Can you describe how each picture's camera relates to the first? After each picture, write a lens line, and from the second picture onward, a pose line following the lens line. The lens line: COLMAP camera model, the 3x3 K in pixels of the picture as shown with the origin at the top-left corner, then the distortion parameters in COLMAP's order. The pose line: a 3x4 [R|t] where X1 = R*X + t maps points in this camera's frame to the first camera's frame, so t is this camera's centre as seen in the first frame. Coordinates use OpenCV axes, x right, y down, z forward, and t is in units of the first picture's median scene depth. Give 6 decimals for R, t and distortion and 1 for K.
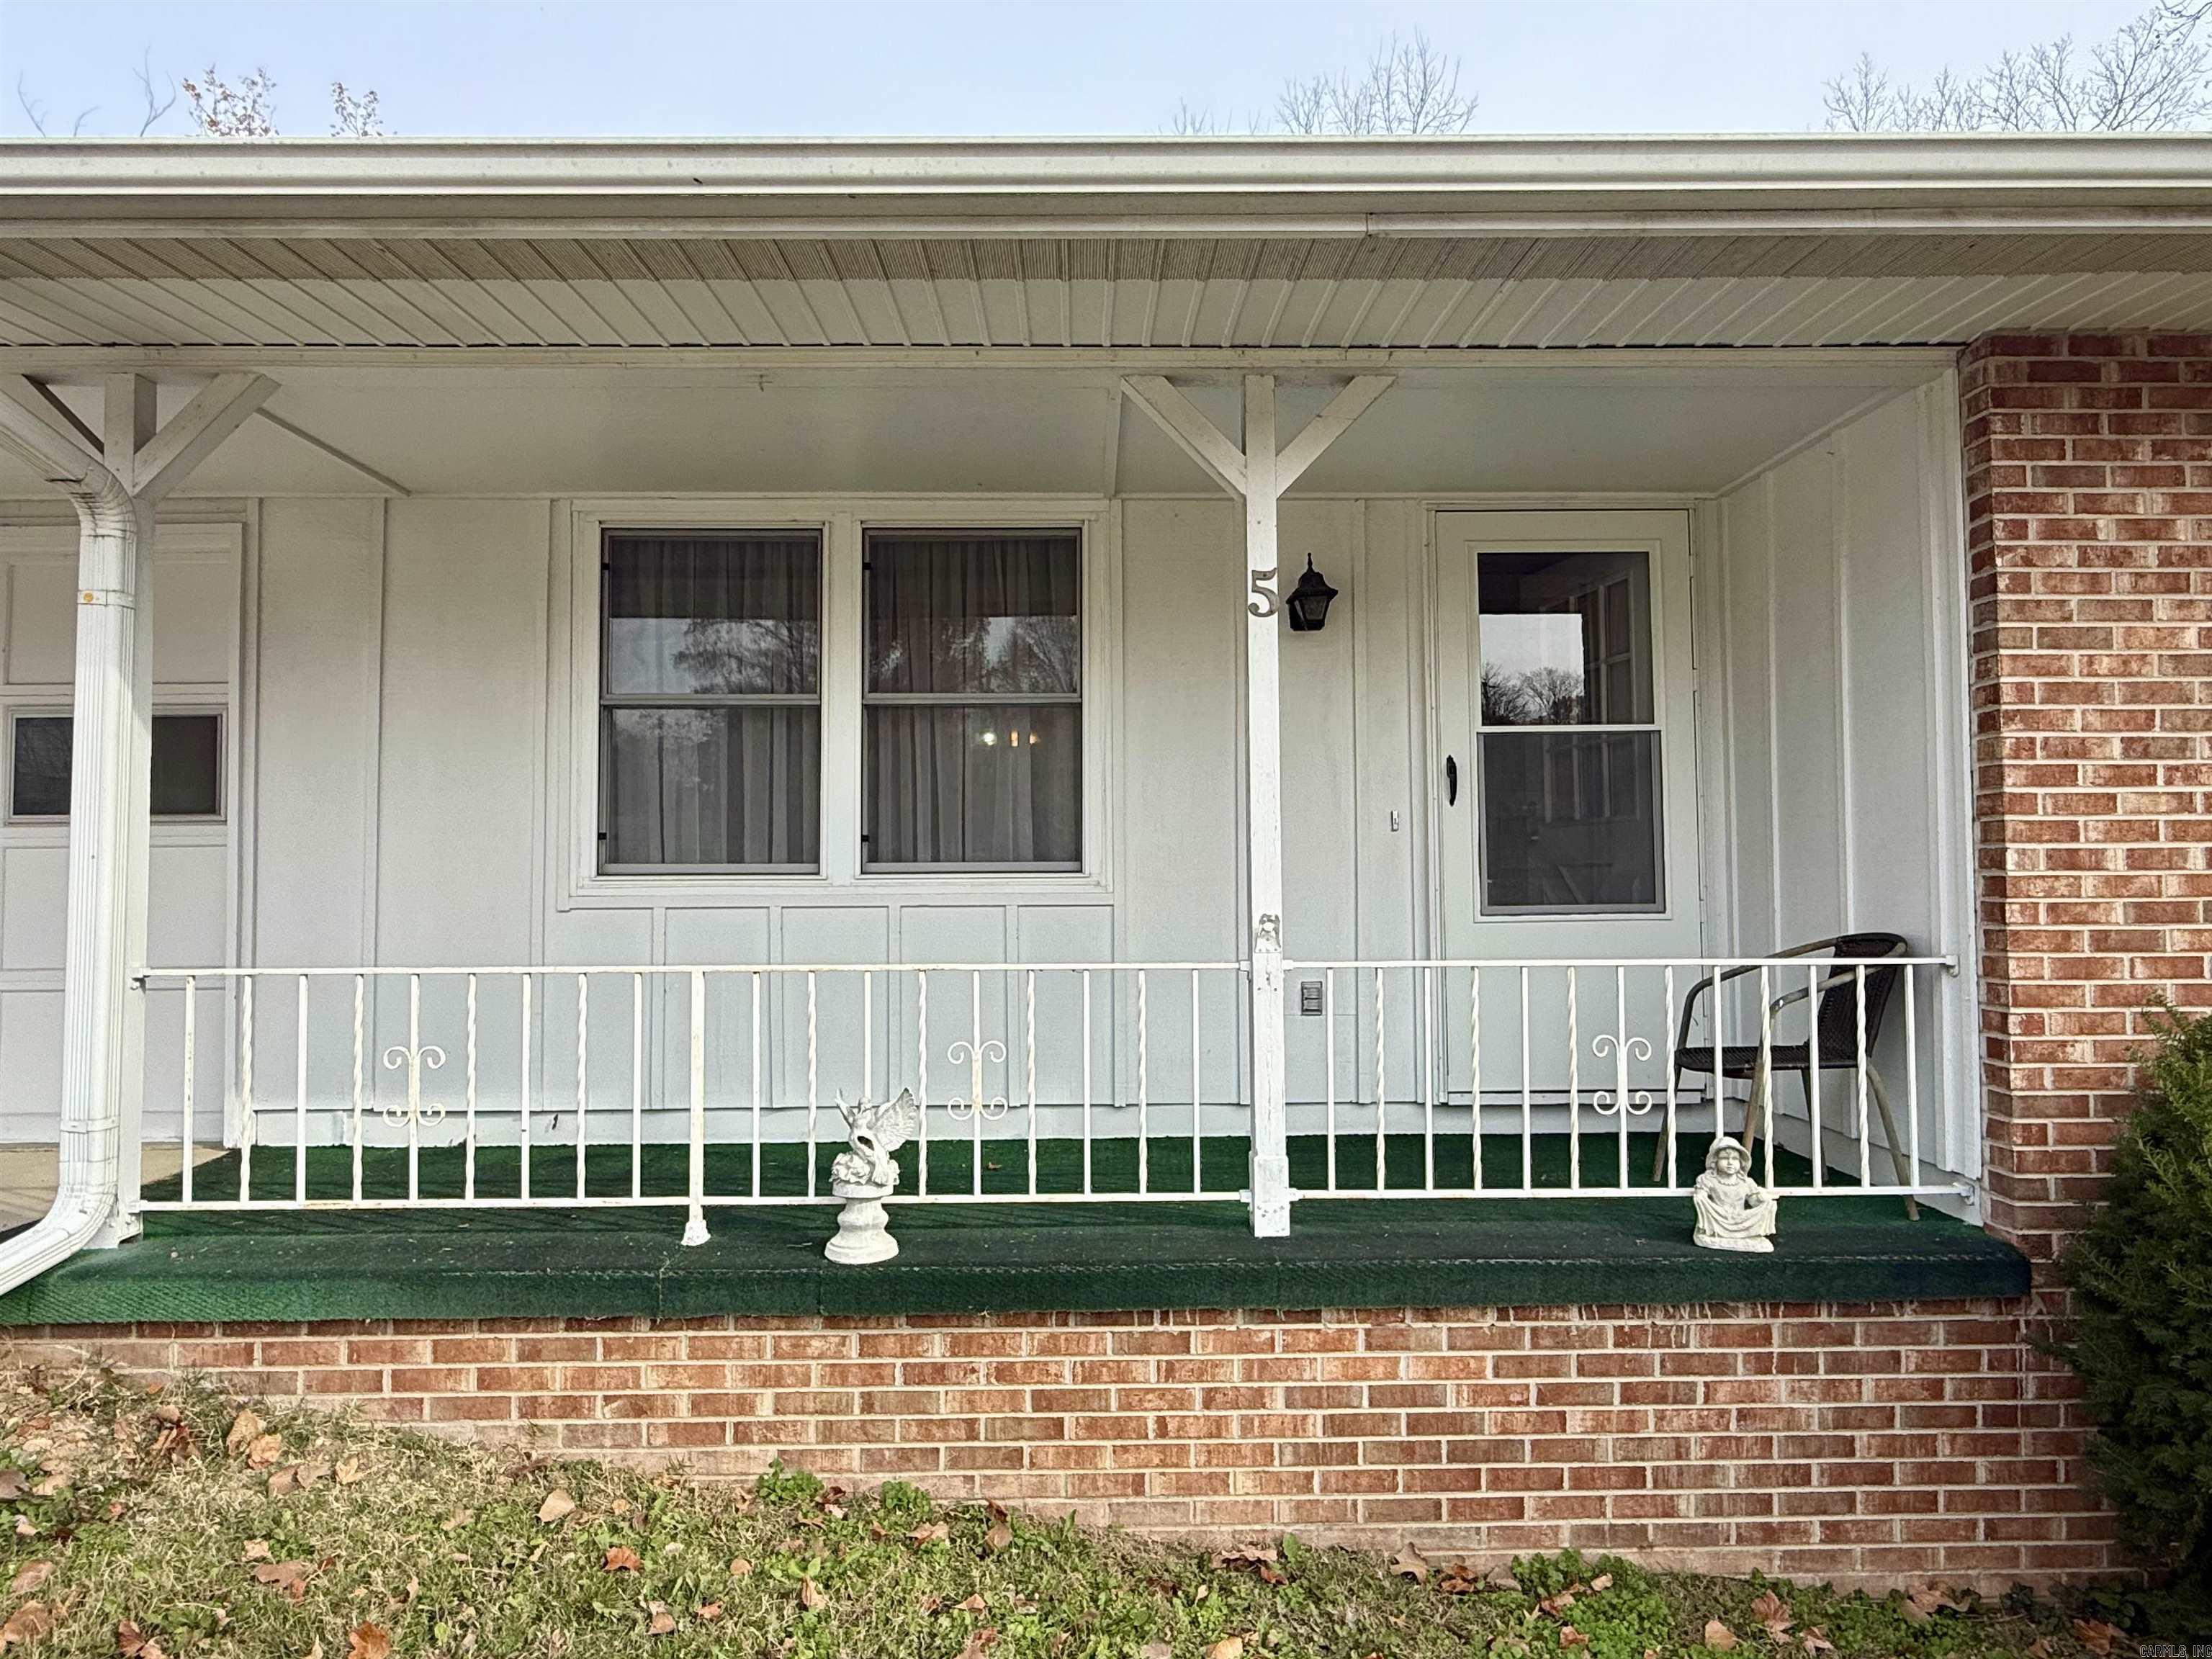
lens RADIAL K [[1401.8, 0, 1106.0], [0, 1401.8, 829.5], [0, 0, 1]] dist [-0.005301, -0.003057]
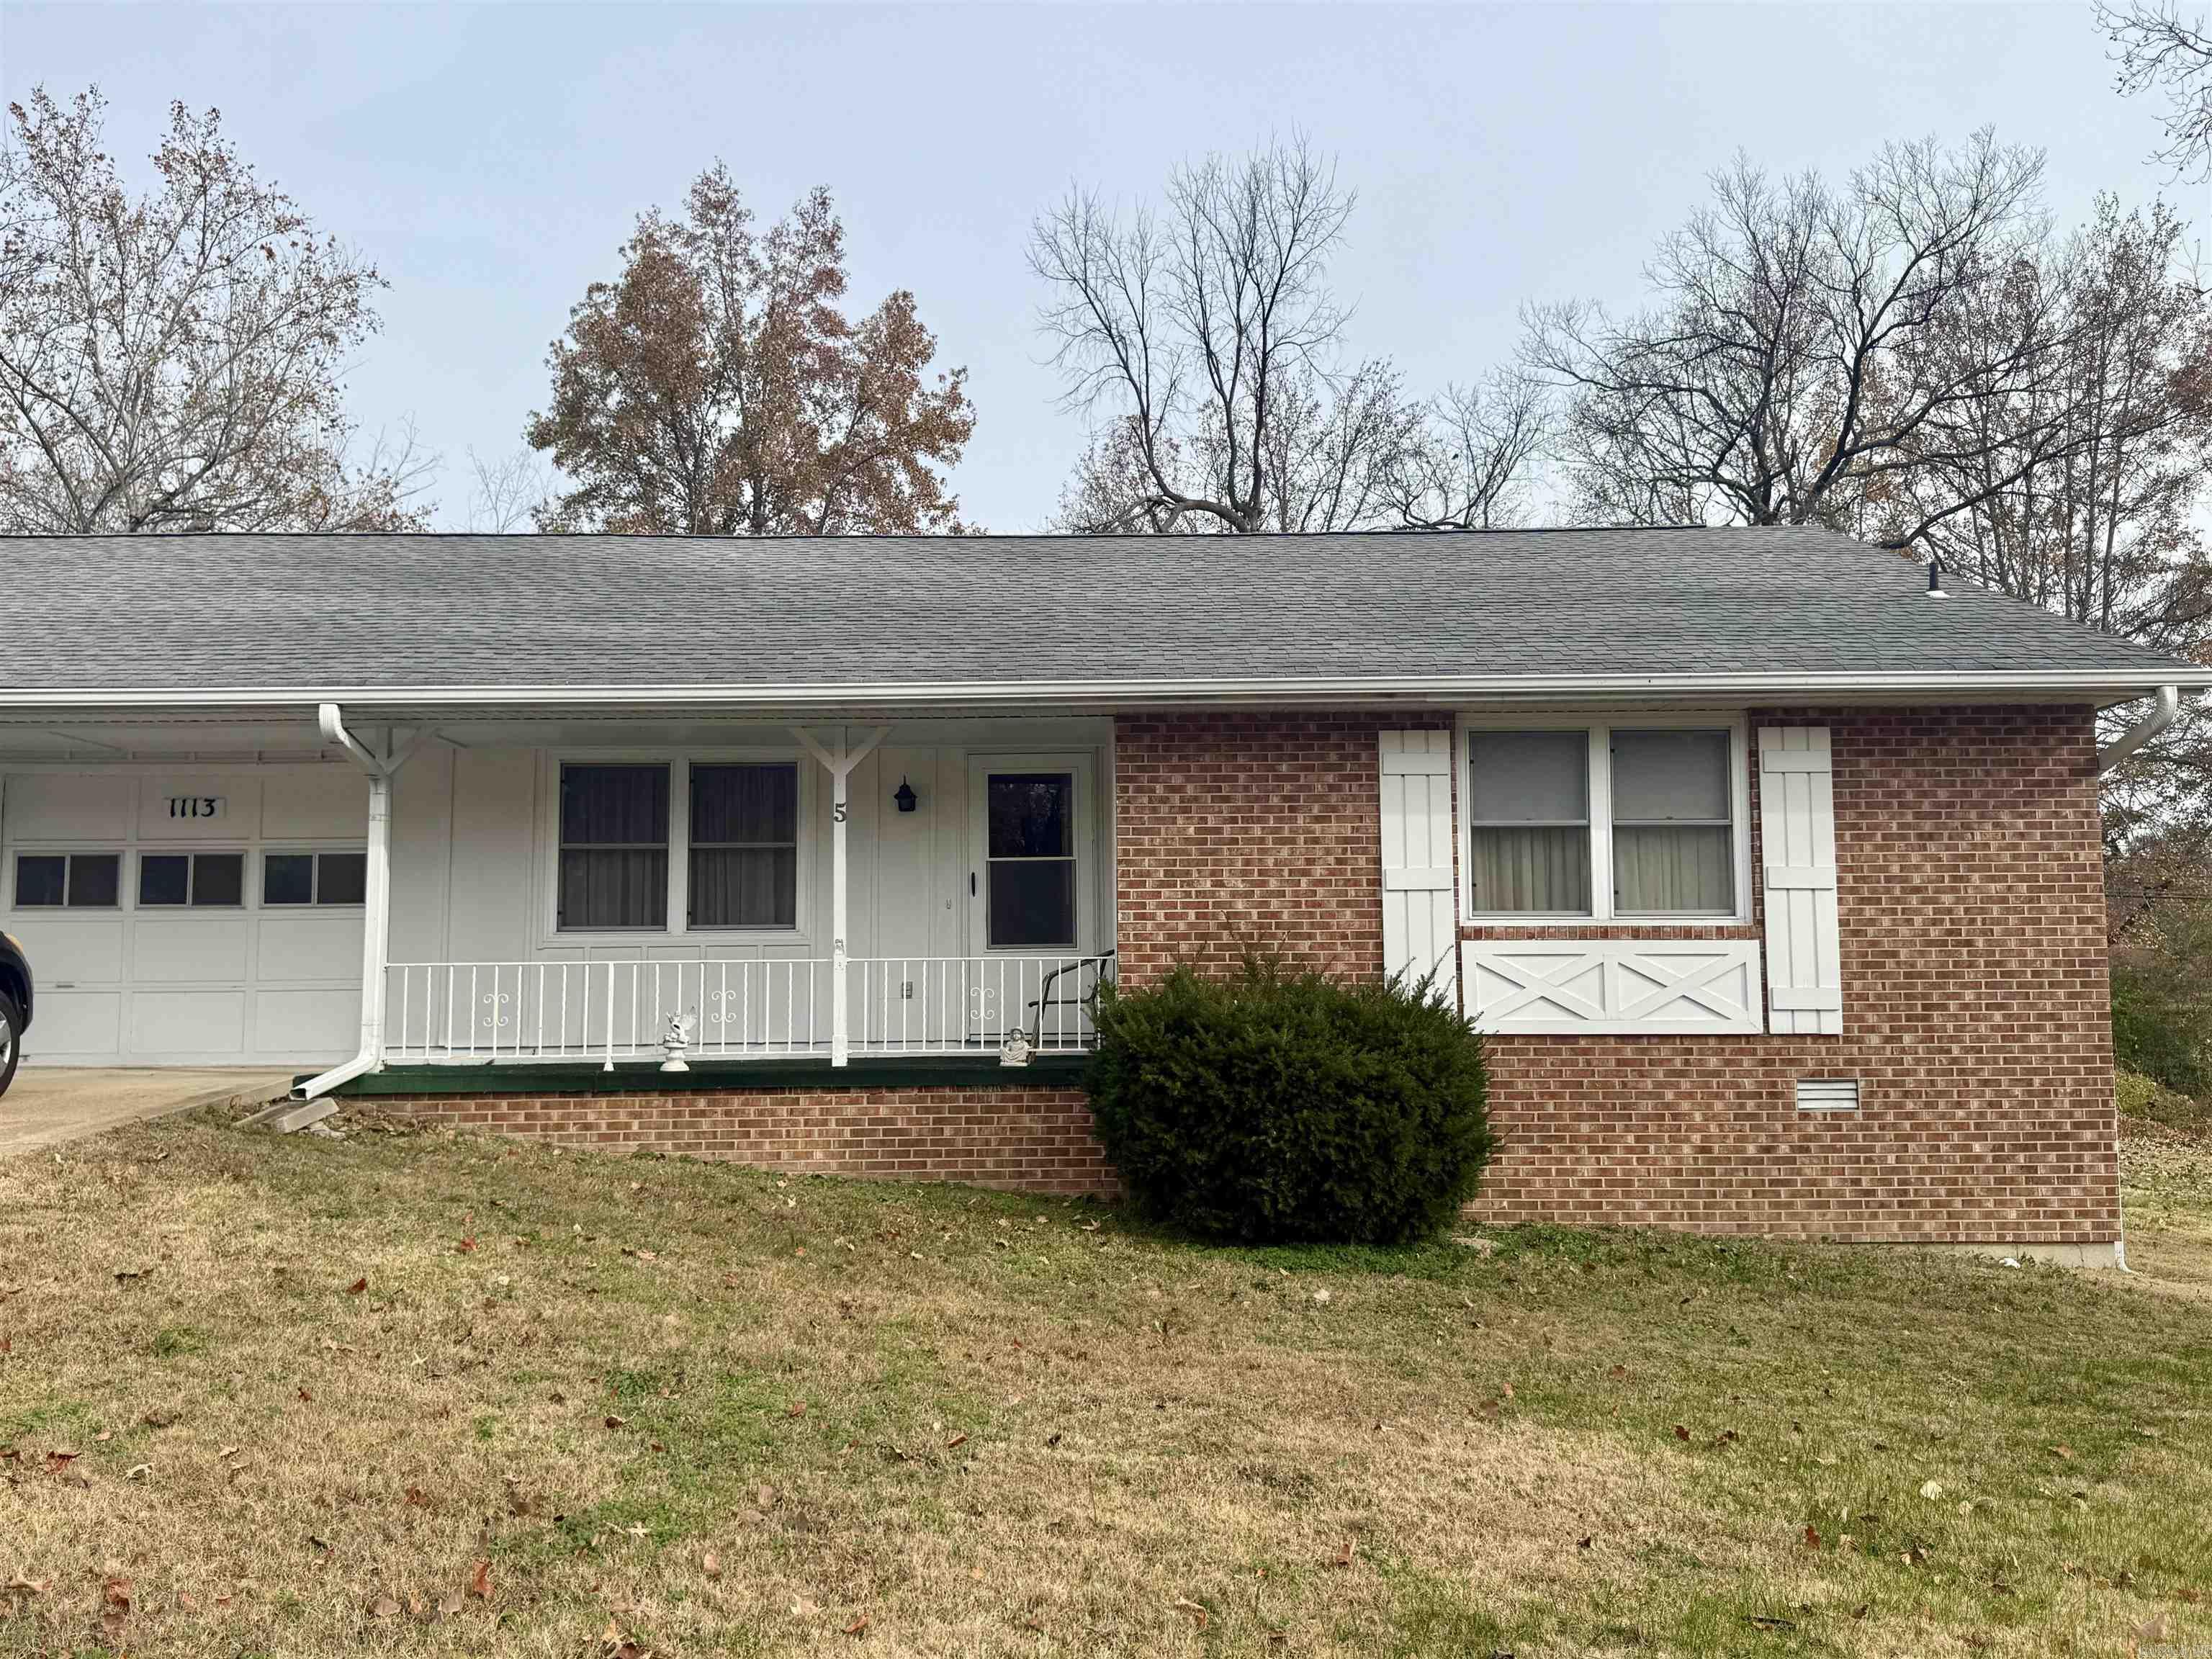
lens RADIAL K [[1825.6, 0, 1106.0], [0, 1825.6, 829.5], [0, 0, 1]] dist [0.114230, -0.177687]
pose [[0.999989, -0.002379, 0.003984, 0.620111], [0.002597, 0.998436, -0.055845, 0.050771], [-0.003845, 0.055854, 0.998432, -2.457881]]
